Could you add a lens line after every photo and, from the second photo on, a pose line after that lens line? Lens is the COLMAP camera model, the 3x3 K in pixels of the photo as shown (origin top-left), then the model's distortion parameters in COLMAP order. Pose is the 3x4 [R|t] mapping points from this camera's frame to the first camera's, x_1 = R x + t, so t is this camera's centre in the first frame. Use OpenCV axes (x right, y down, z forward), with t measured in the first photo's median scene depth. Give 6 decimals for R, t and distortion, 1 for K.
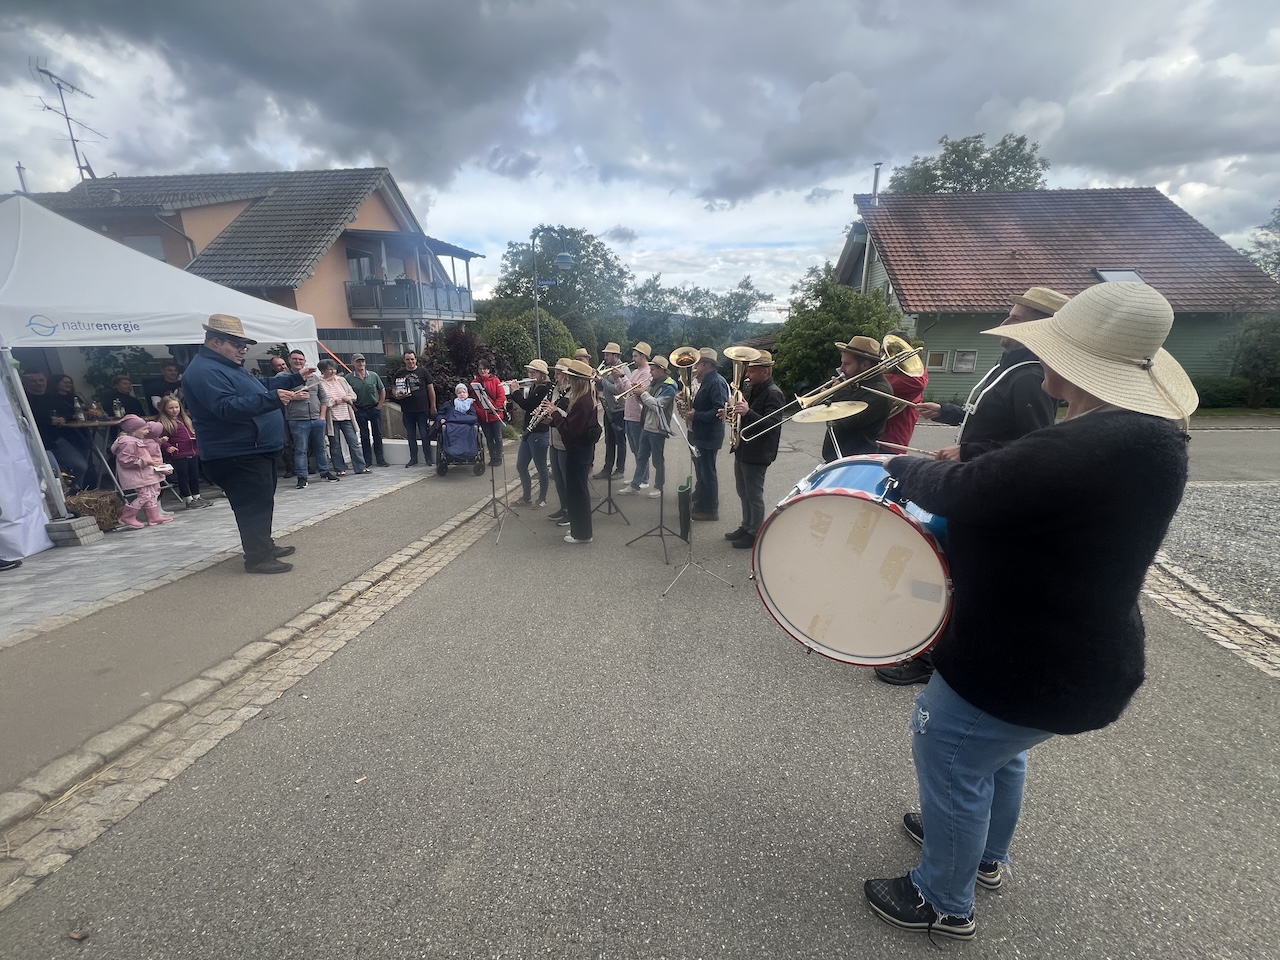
lens RADIAL K [[512.4, 0, 636.9], [0, 512.4, 477.4], [0, 0, 1]] dist [-0.001903, -0.000191]
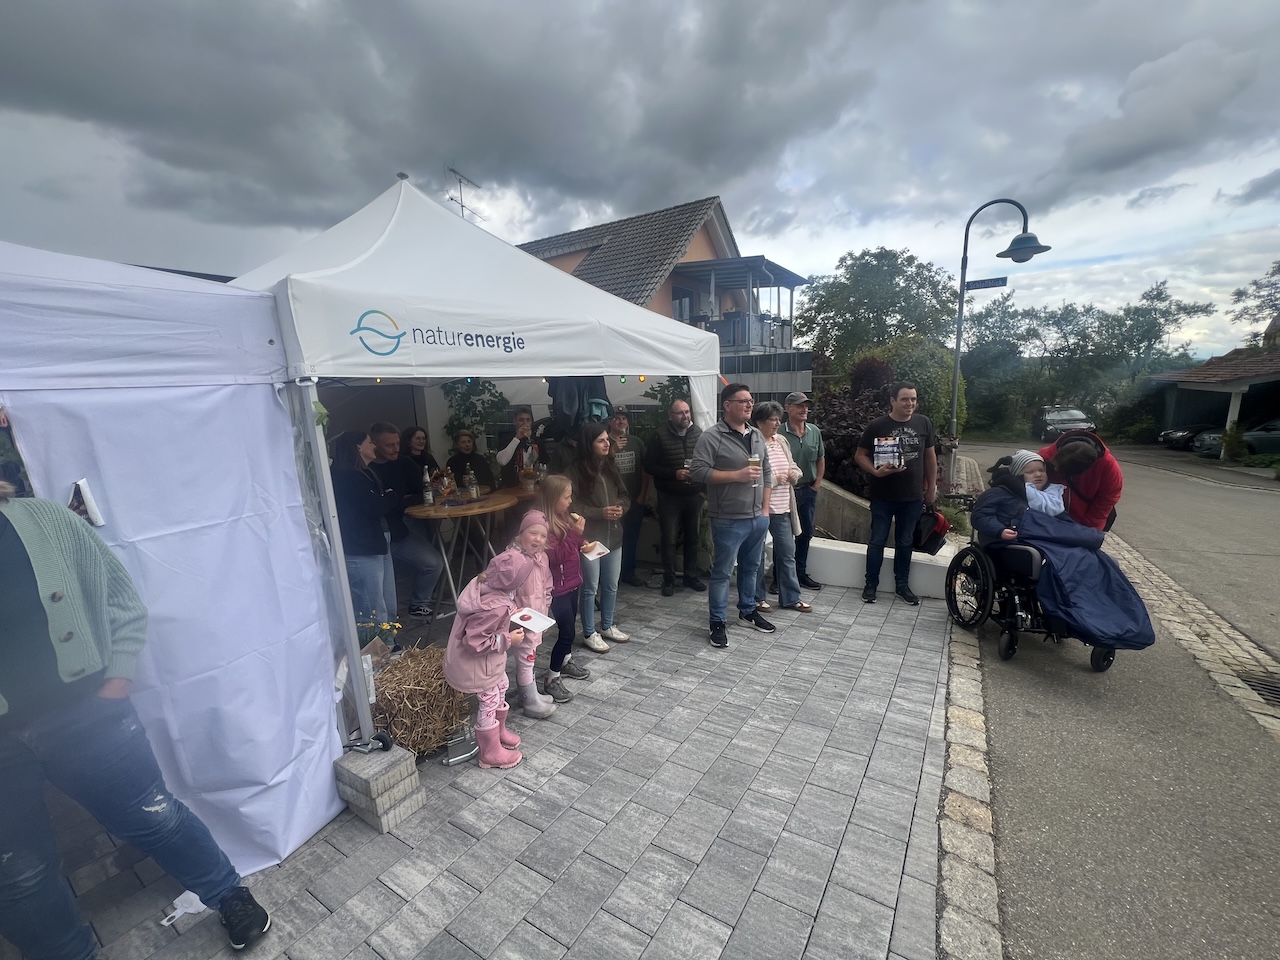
lens RADIAL K [[512.4, 0, 636.9], [0, 512.4, 477.4], [0, 0, 1]] dist [-0.001903, -0.000191]
pose [[0.892962, 0.051240, -0.447206, -0.204297], [-0.089107, 0.993961, -0.064038, -0.043605], [0.441224, 0.097033, 0.892136, 0.193518]]
